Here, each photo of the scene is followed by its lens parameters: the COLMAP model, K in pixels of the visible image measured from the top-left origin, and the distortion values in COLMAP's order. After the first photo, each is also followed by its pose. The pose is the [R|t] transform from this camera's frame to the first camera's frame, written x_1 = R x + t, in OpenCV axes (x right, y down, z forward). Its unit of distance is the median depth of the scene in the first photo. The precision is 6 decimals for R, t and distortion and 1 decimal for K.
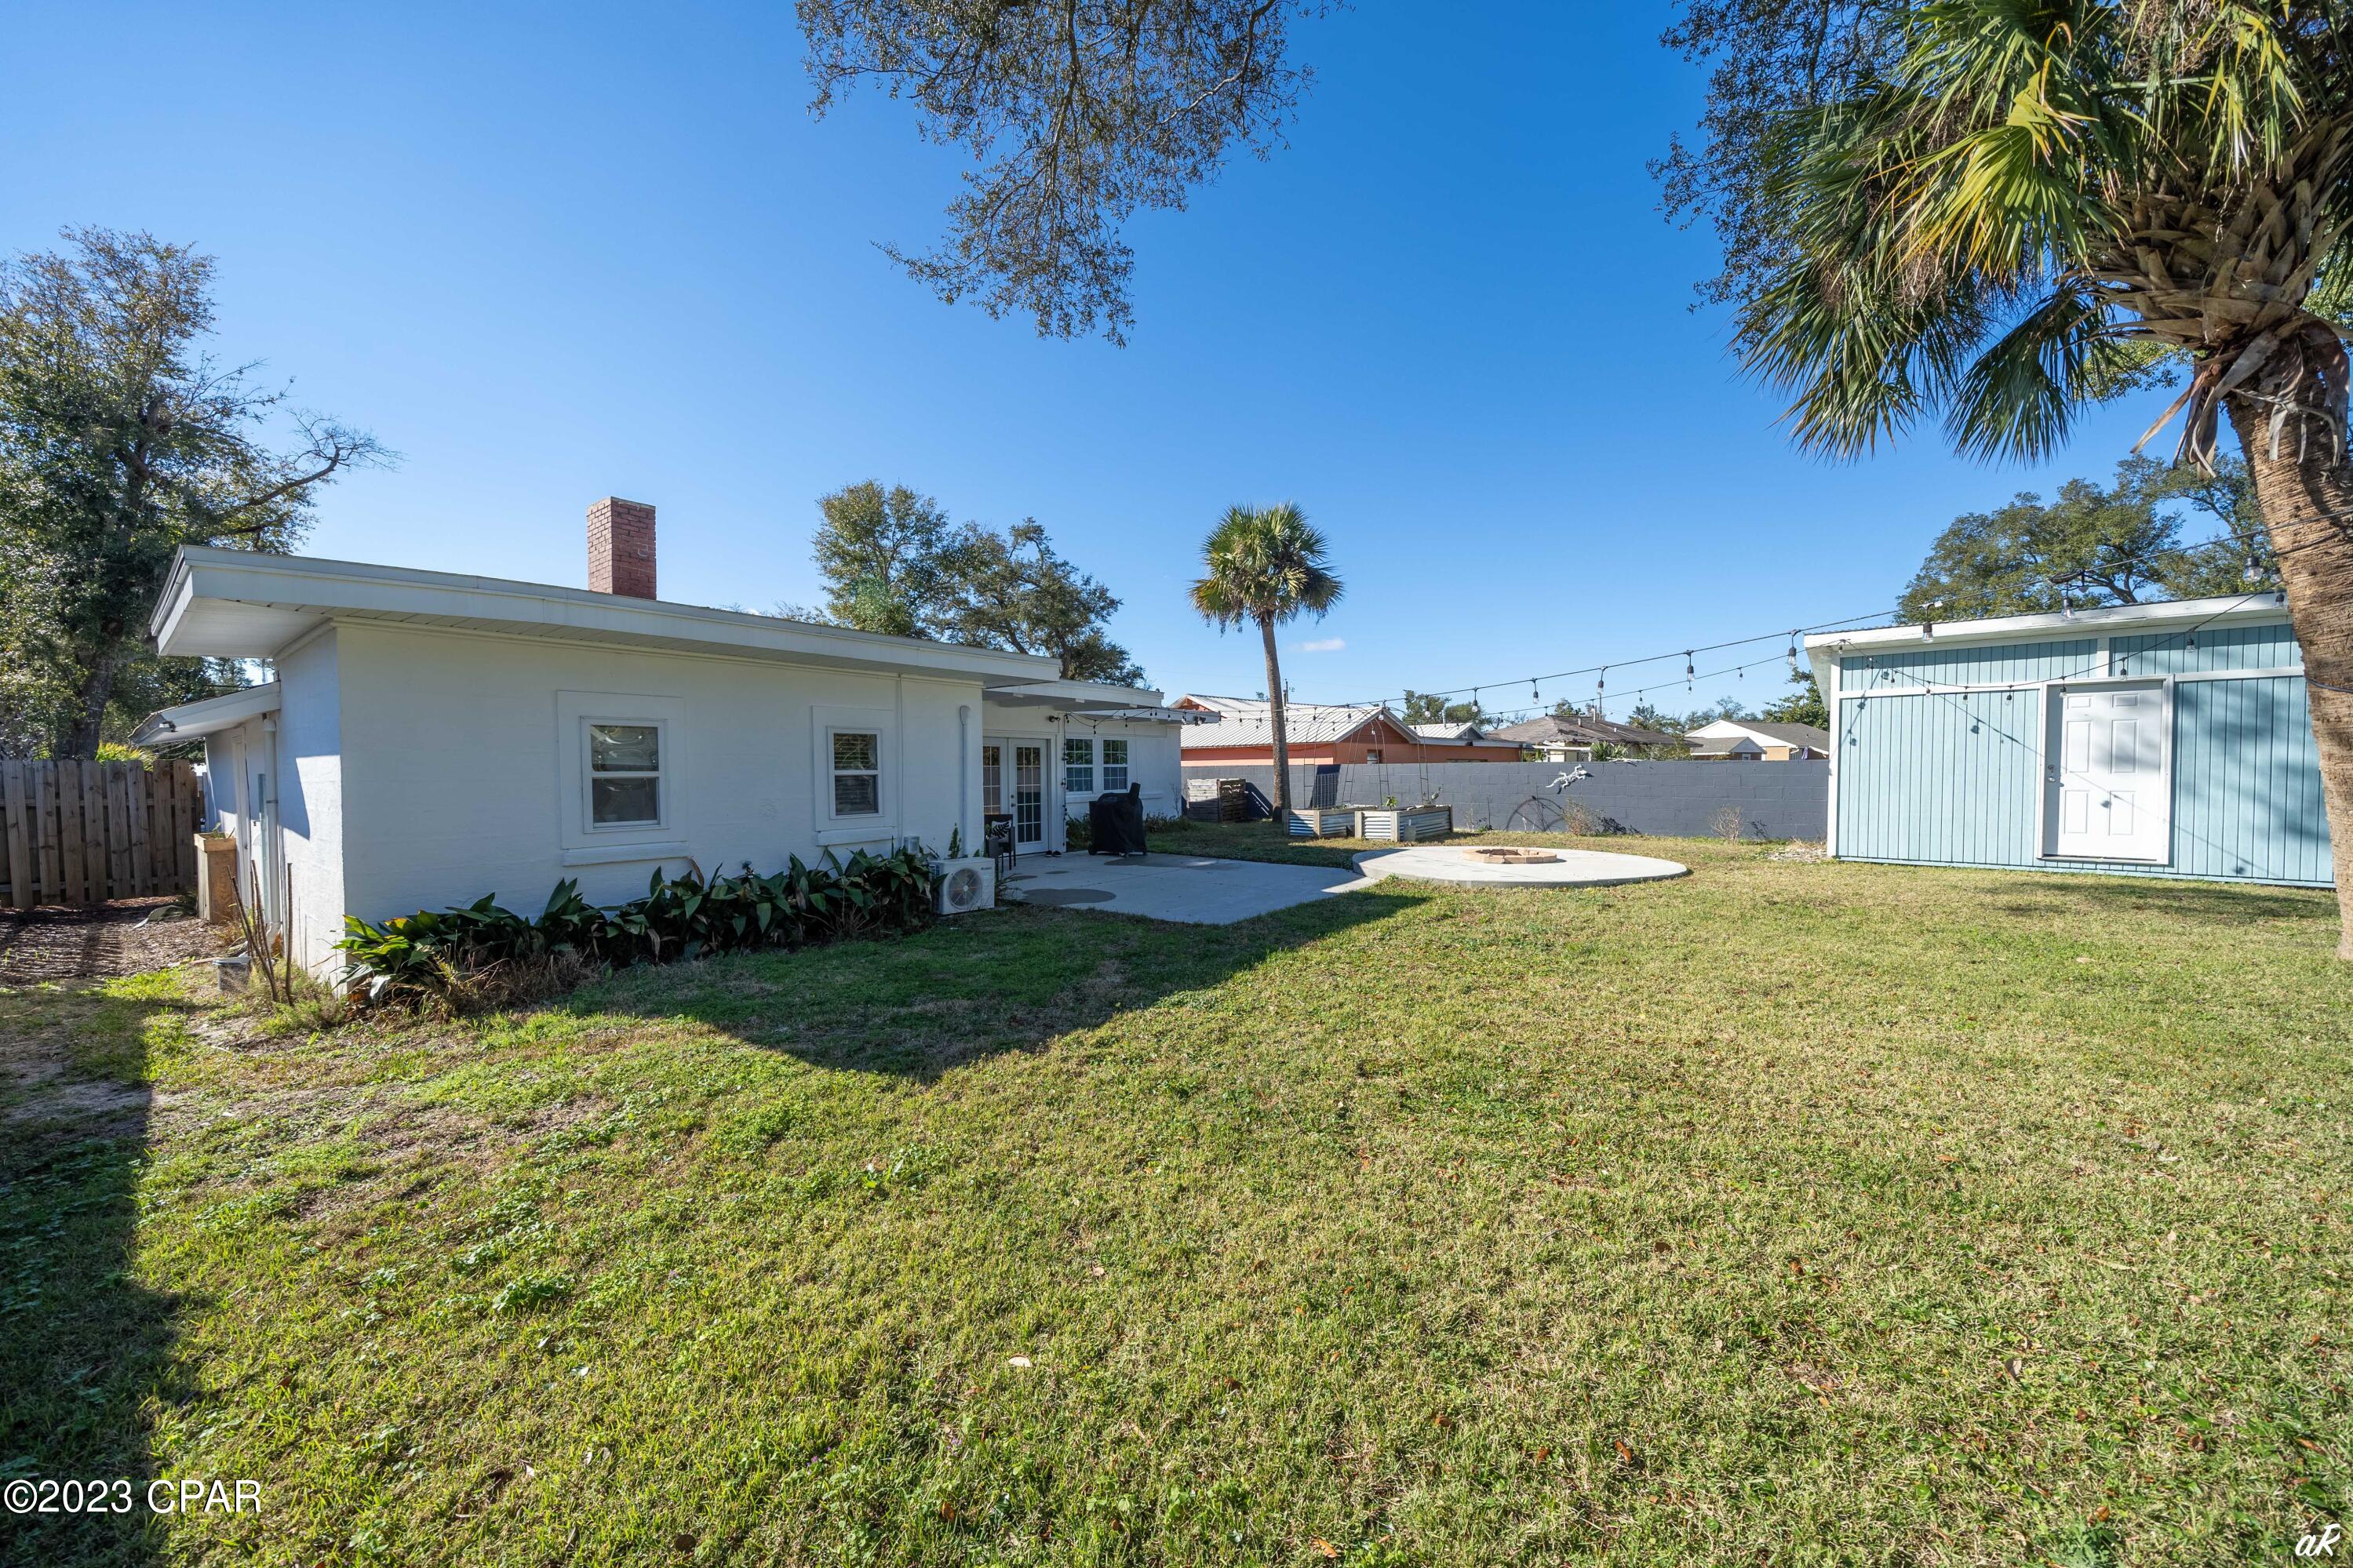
lens RADIAL K [[814.1, 0, 1184.5], [0, 814.1, 787.1], [0, 0, 1]] dist [-0.005932, -0.000109]
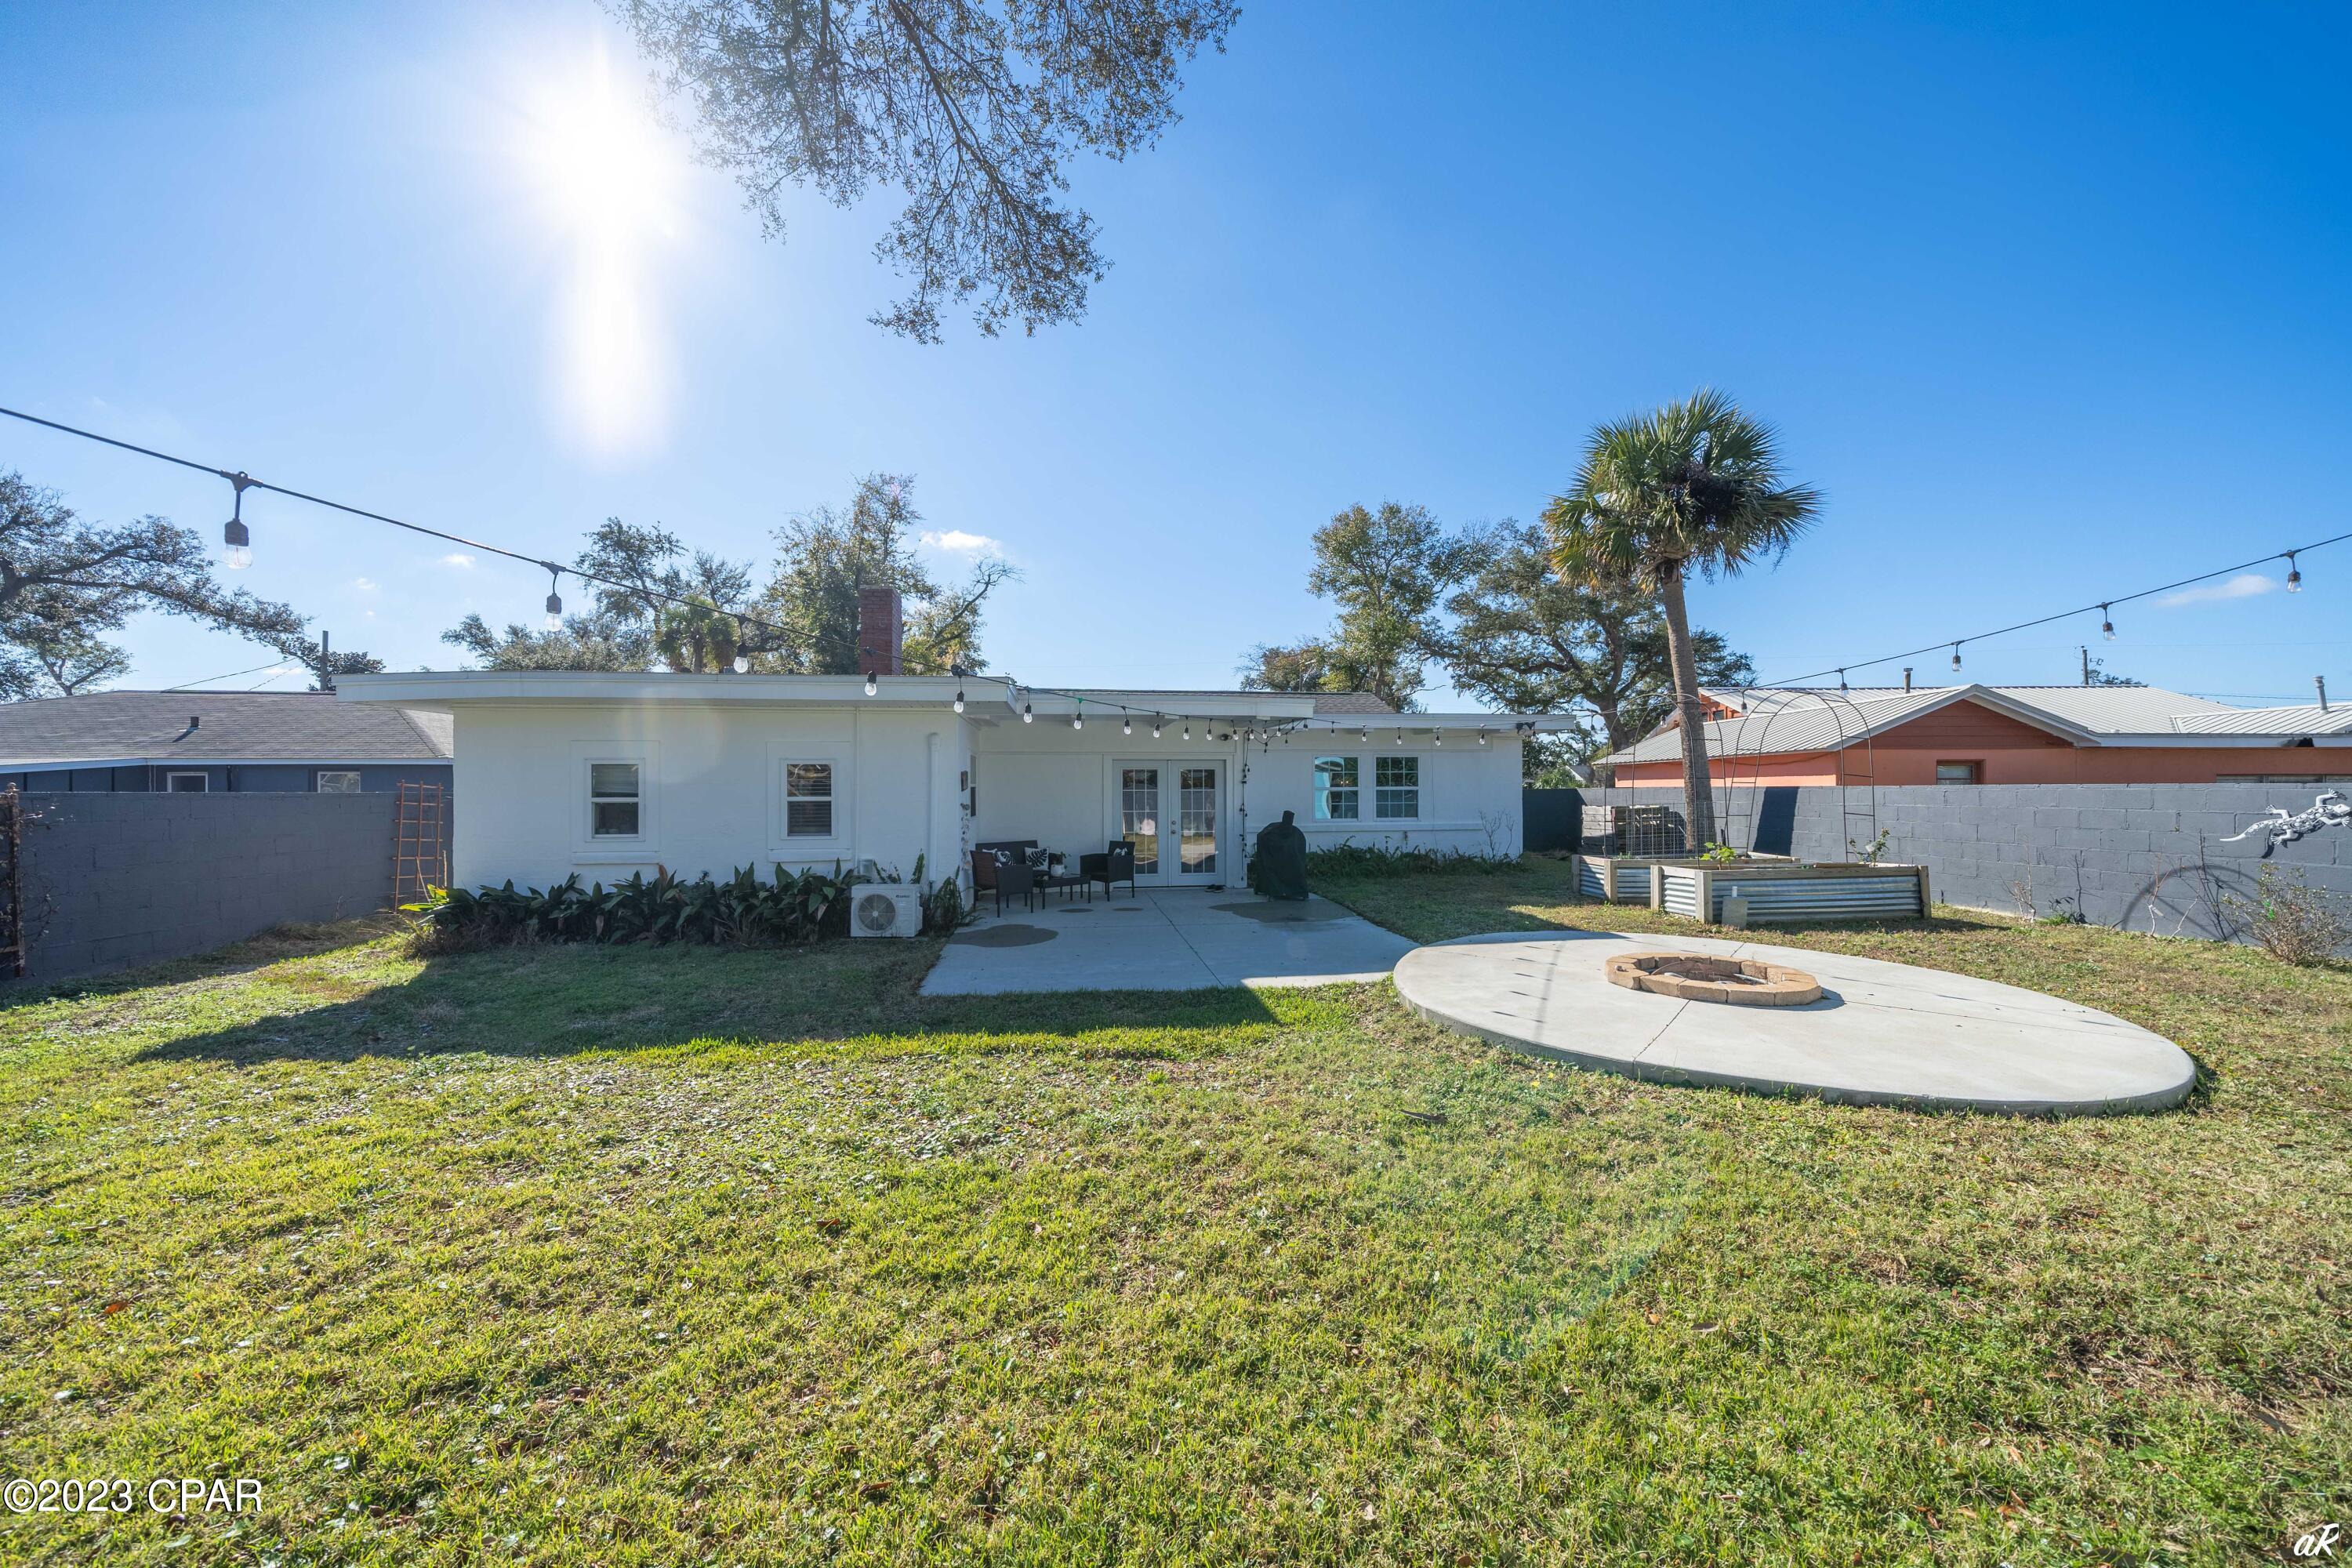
lens RADIAL K [[813.9, 0, 1177.3], [0, 813.9, 783.9], [0, 0, 1]] dist [-0.005932, -0.000109]
pose [[0.693441, -0.002670, -0.720508, 0.372665], [-0.016700, 0.999665, -0.019776, -0.012108], [0.720320, 0.025746, 0.693164, 0.291239]]
